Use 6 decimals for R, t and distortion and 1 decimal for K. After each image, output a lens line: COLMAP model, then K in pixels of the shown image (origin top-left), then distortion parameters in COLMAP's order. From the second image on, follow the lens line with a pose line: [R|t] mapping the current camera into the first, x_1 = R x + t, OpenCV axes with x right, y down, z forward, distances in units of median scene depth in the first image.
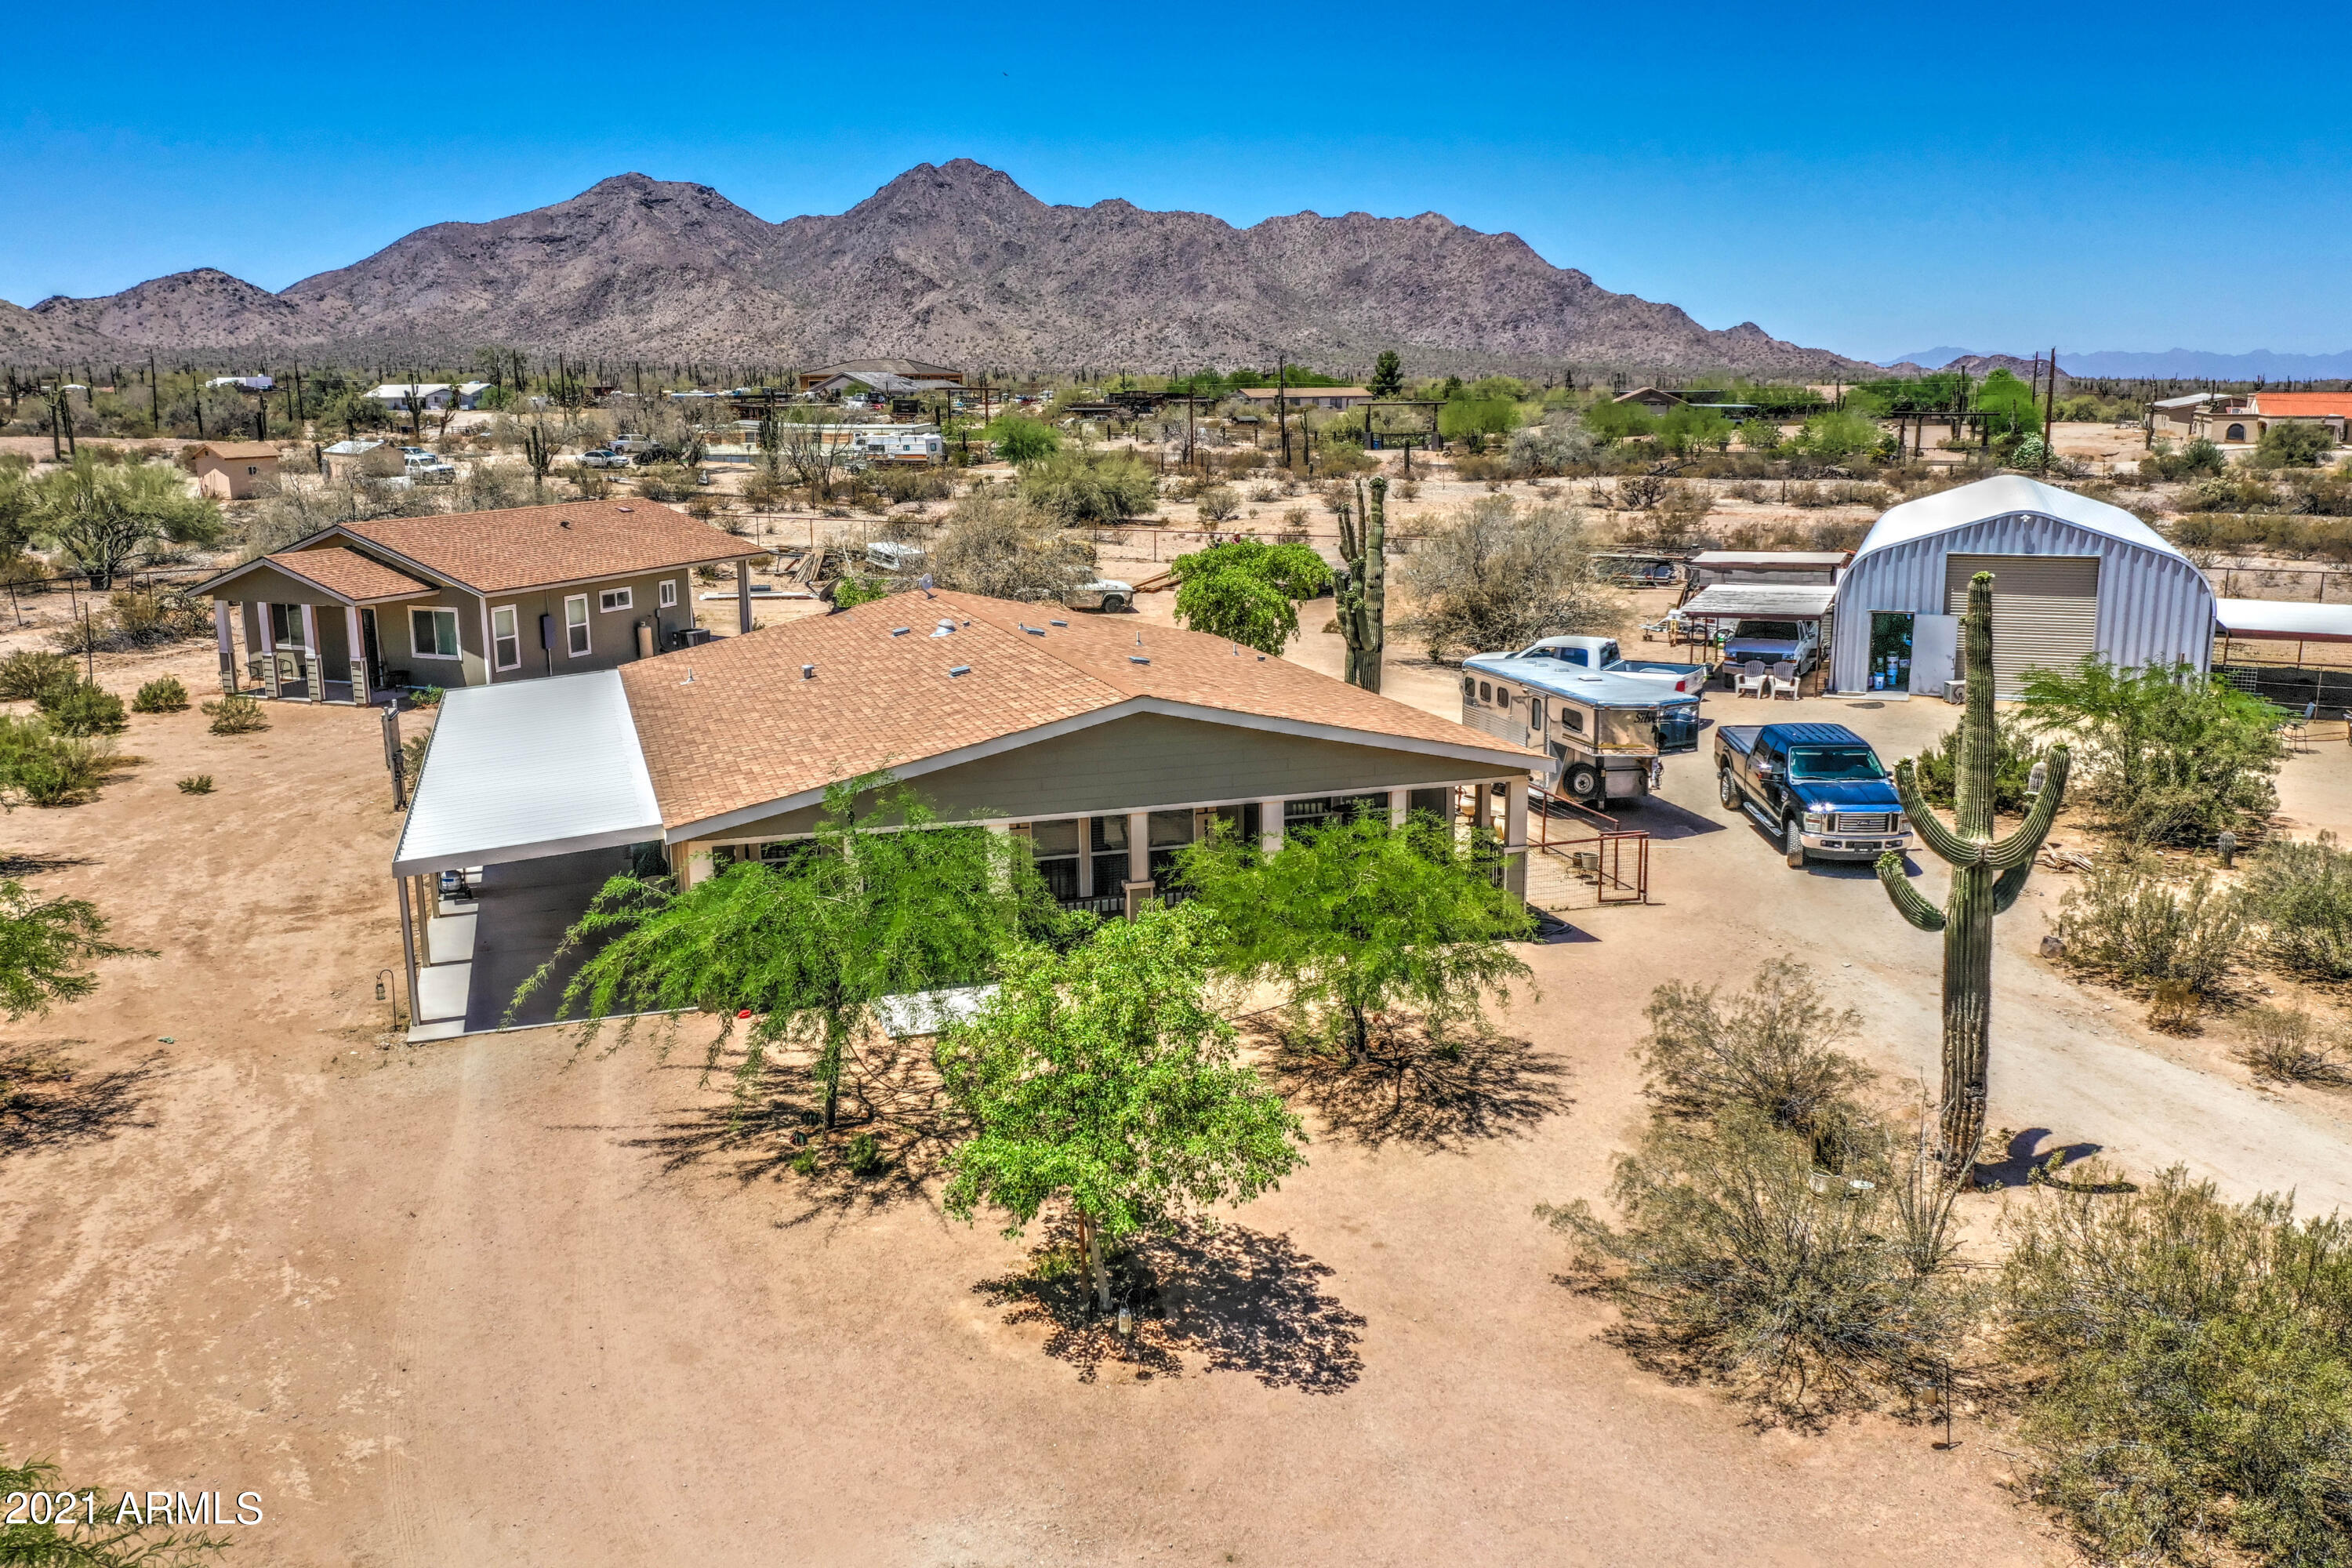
lens RADIAL K [[1881.1, 0, 1176.0], [0, 1881.1, 784.0], [0, 0, 1]] dist [-0.019247, -0.001132]
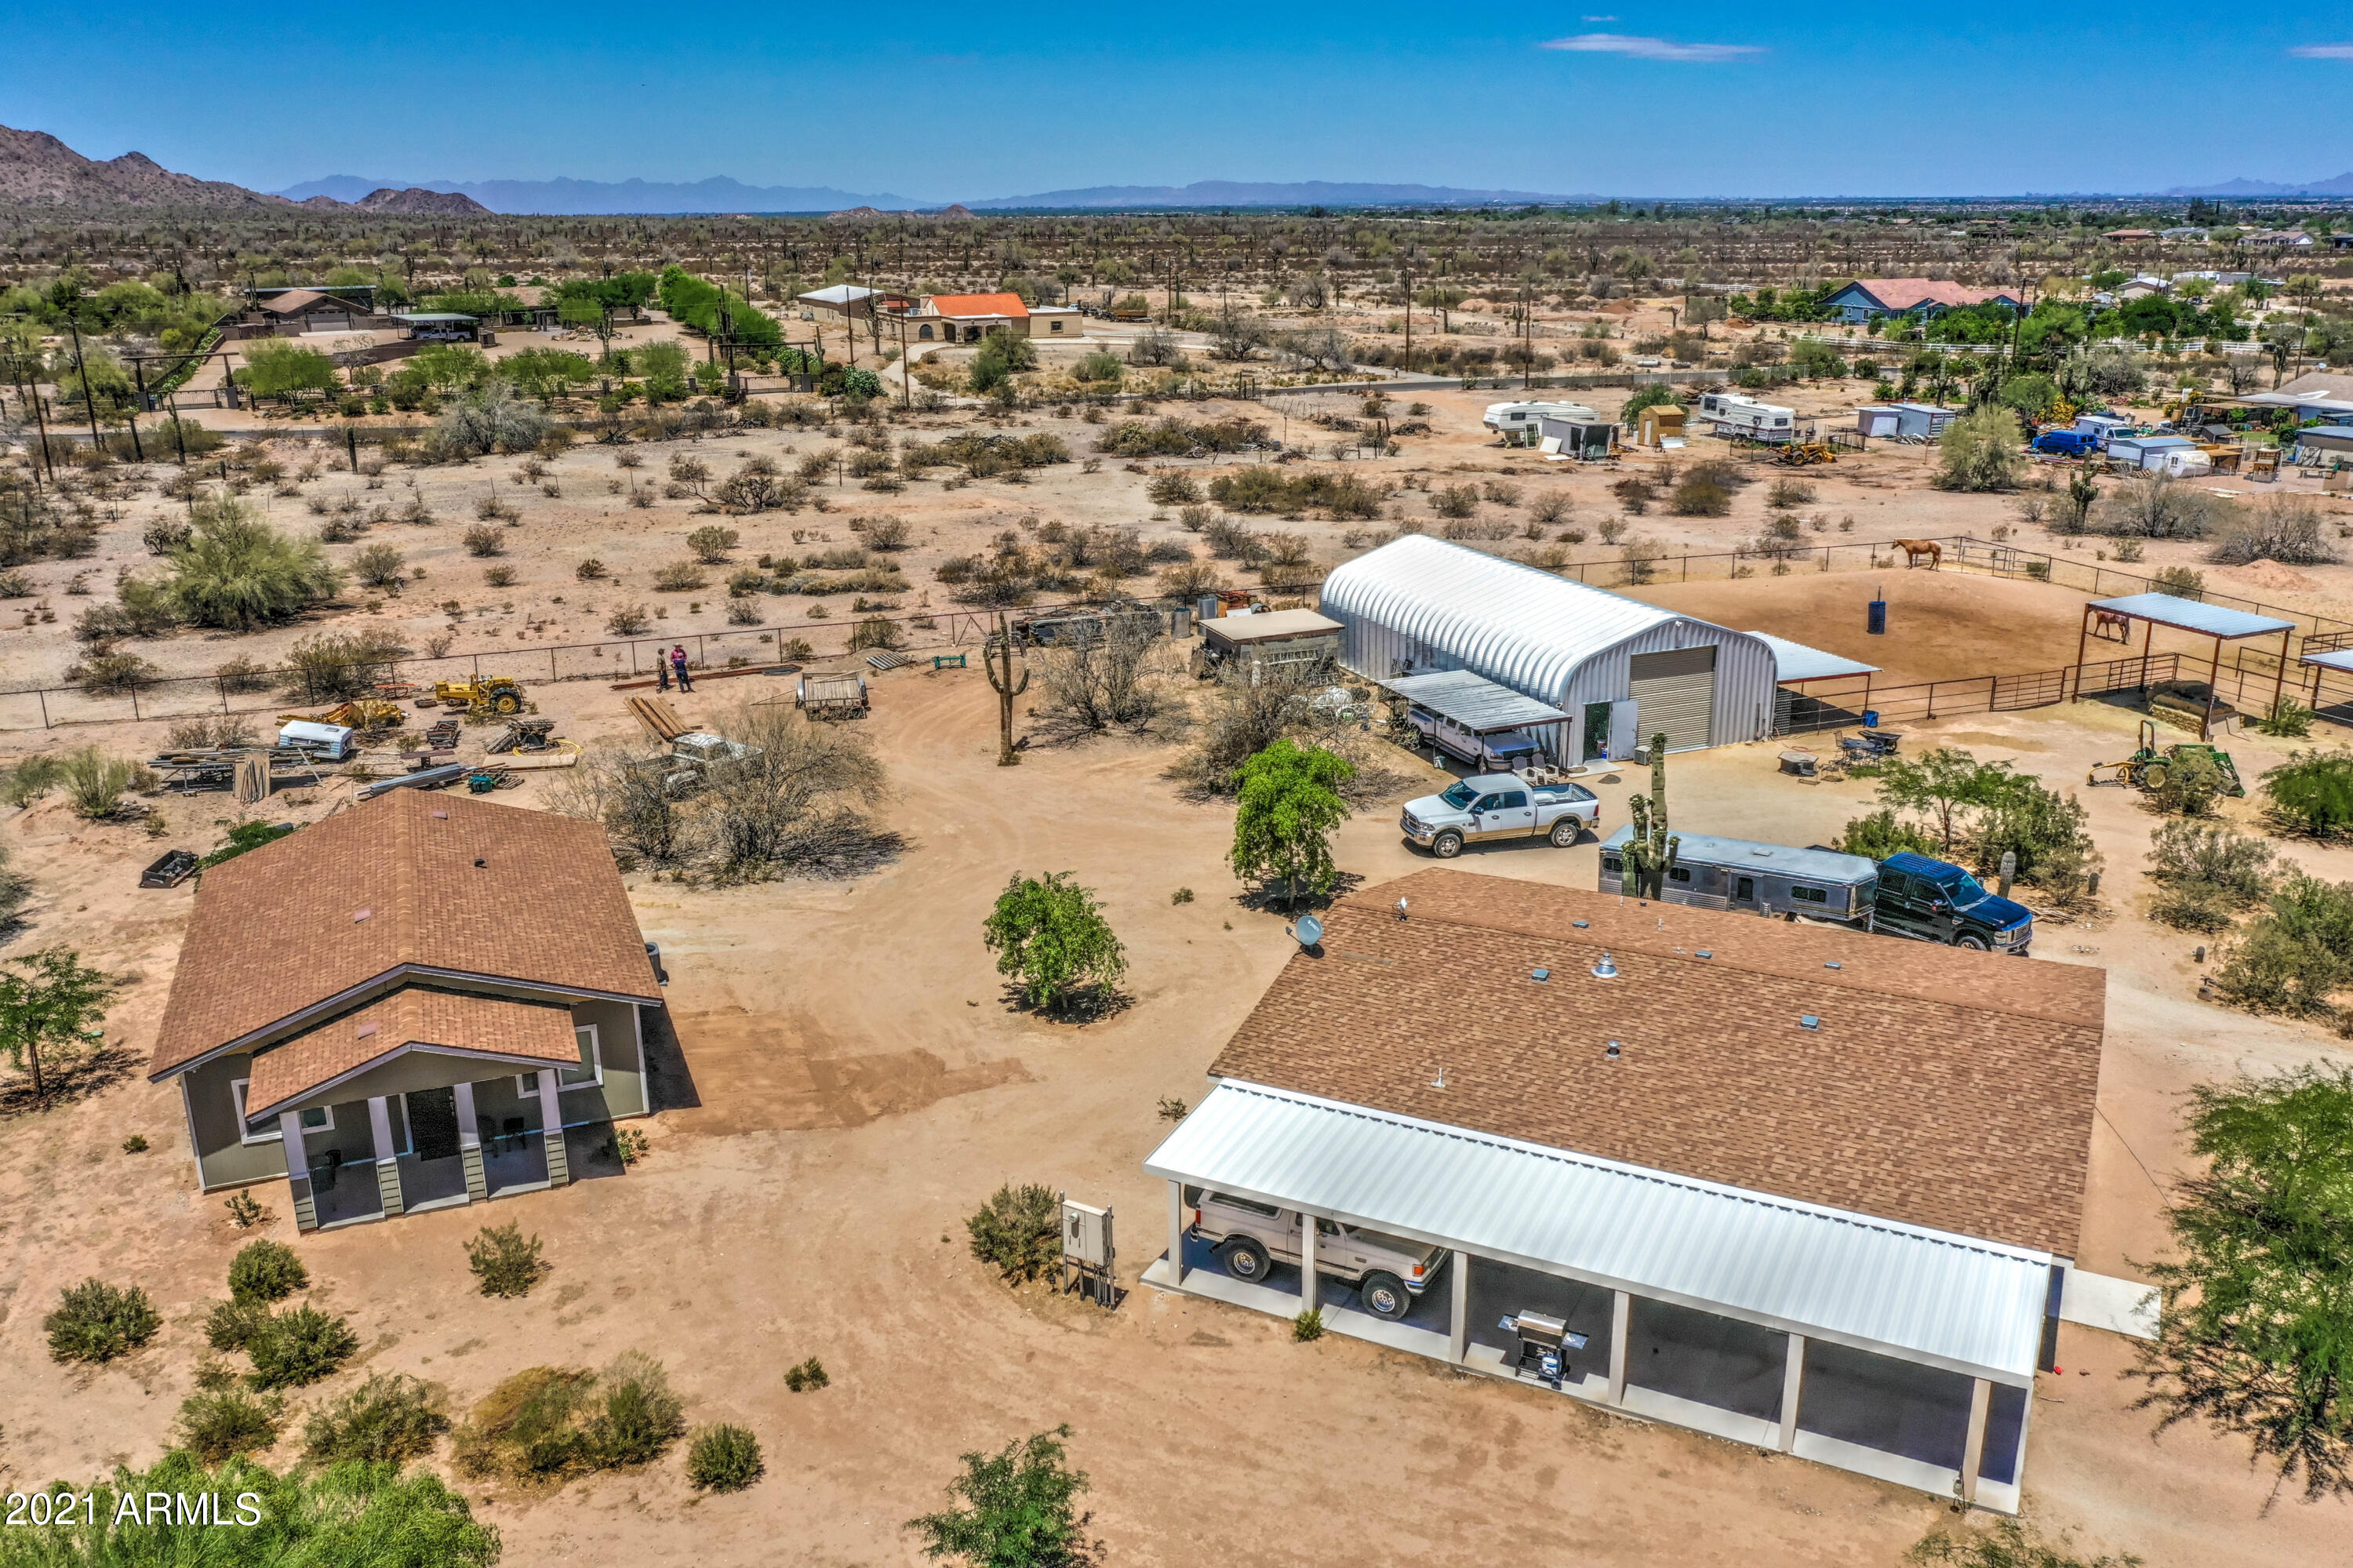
lens RADIAL K [[1868.5, 0, 1176.5], [0, 1868.5, 784.0], [0, 0, 1]] dist [-0.020947, -0.002583]
pose [[0.709892, -0.209128, 0.672547, -0.153825], [0.150273, 0.977886, 0.145457, -0.057994], [-0.688093, -0.002193, 0.725619, 0.055314]]
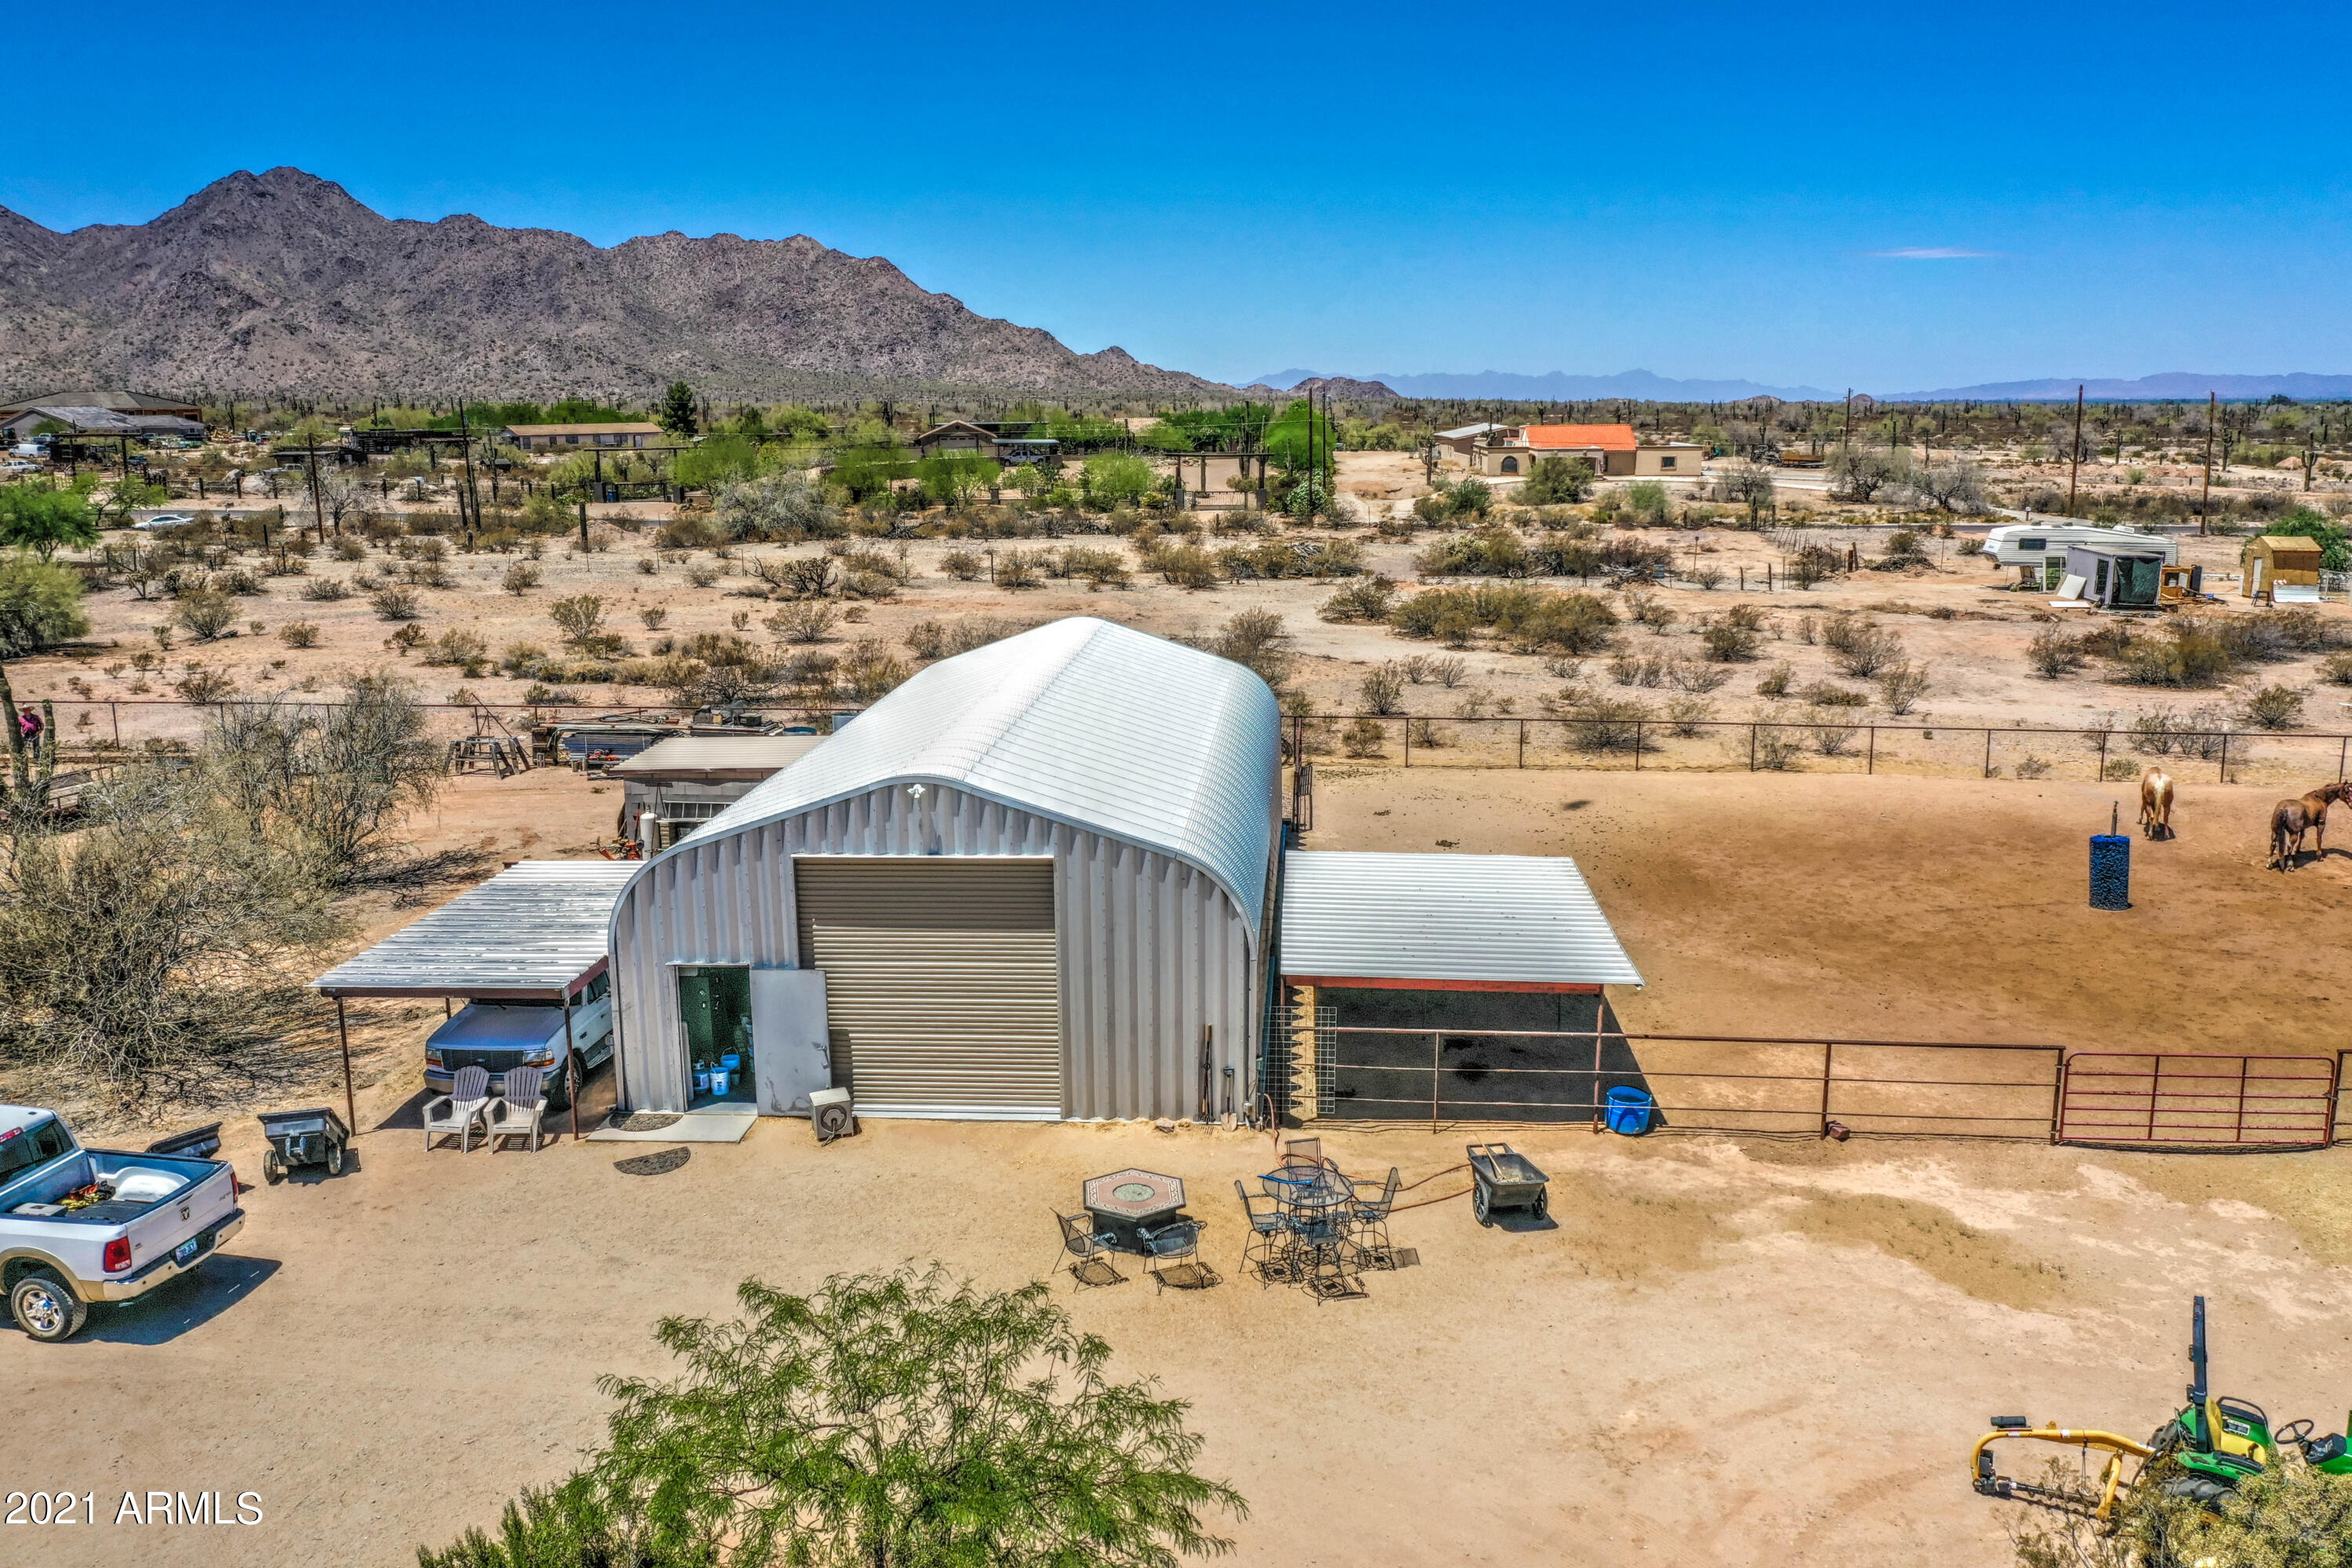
lens RADIAL K [[1867.7, 0, 1176.0], [0, 1867.7, 784.0], [0, 0, 1]] dist [-0.020947, -0.002583]
pose [[0.949525, -0.064994, 0.306885, 0.074677], [0.068045, 0.997682, 0.000759, -0.028765], [-0.306223, 0.020162, 0.951746, 0.098400]]
